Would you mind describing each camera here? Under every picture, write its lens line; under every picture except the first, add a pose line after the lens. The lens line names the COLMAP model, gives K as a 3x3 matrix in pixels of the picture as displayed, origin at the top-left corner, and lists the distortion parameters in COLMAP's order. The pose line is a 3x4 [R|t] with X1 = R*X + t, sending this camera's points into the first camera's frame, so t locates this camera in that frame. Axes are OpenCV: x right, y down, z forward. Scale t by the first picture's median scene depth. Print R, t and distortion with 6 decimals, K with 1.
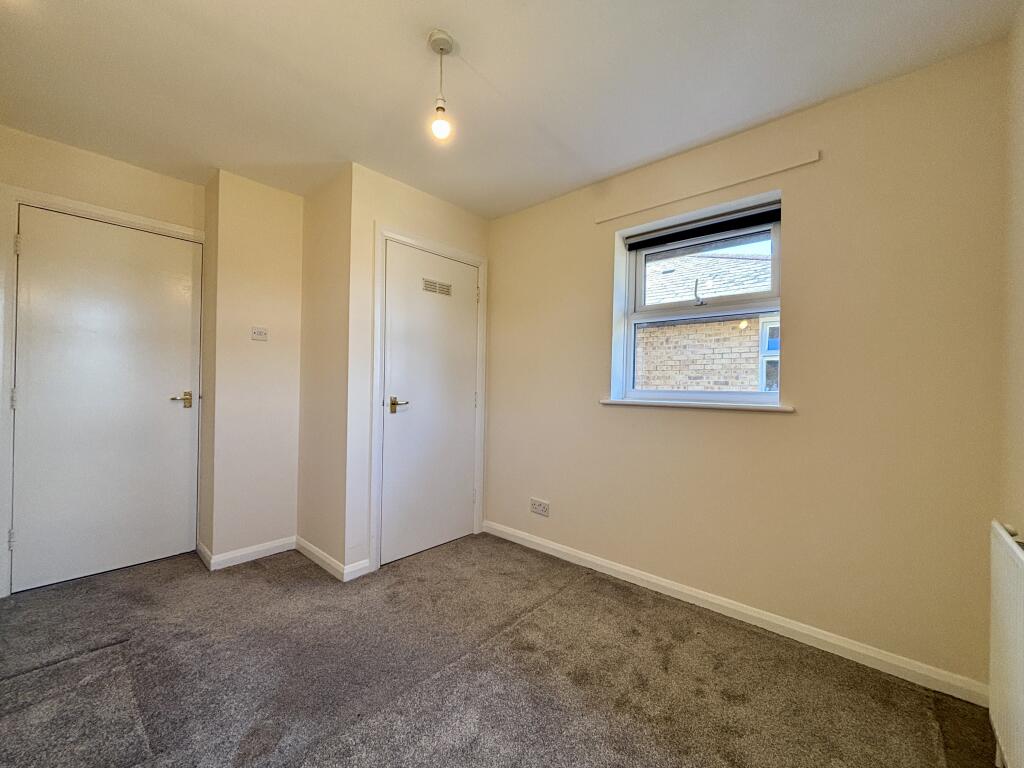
lens RADIAL K [[414.7, 0, 509.0], [0, 414.7, 384.7], [0, 0, 1]] dist [-0.002958, 0.005948]
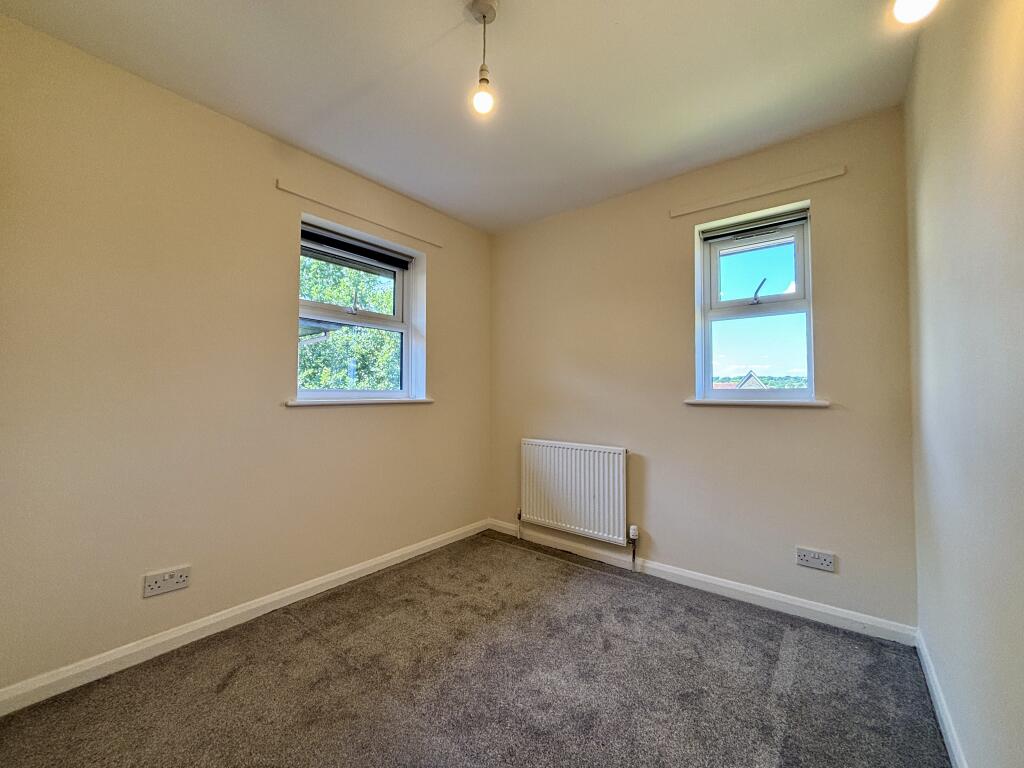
lens RADIAL K [[414.7, 0, 509.0], [0, 414.7, 384.7], [0, 0, 1]] dist [-0.002958, 0.005948]
pose [[-0.058634, 0.002210, 0.998277, -0.742414], [-0.012782, 0.999914, -0.002965, -0.002596], [-0.998198, -0.012934, -0.058600, 0.687613]]
